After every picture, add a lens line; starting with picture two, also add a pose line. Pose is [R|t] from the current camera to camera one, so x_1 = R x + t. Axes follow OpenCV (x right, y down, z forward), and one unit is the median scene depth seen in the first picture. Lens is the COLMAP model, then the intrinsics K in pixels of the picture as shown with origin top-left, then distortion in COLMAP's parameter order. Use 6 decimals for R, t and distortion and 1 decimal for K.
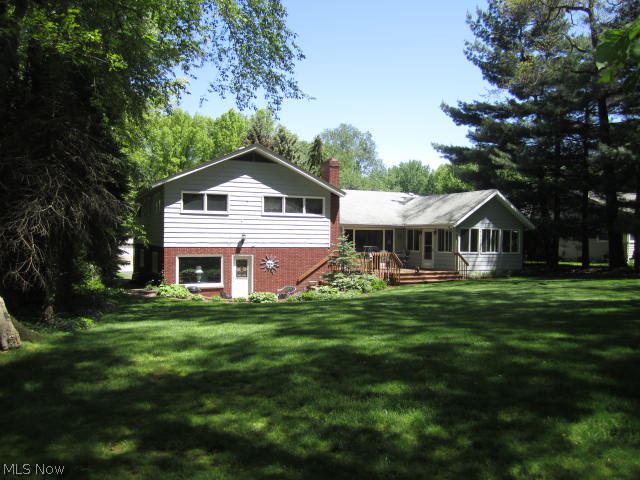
lens RADIAL K [[526.0, 0, 320.0], [0, 526.0, 240.0], [0, 0, 1]] dist [-0.055196, 0.011510]
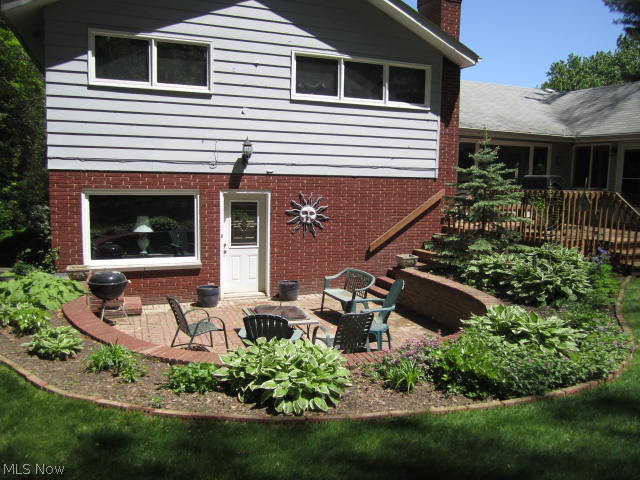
lens RADIAL K [[526.0, 0, 320.0], [0, 526.0, 240.0], [0, 0, 1]] dist [-0.055196, 0.011510]
pose [[0.998152, 0.020072, -0.057353, -0.061069], [-0.013182, 0.992916, 0.118082, 0.016224], [0.059317, -0.117107, 0.991346, 0.574186]]
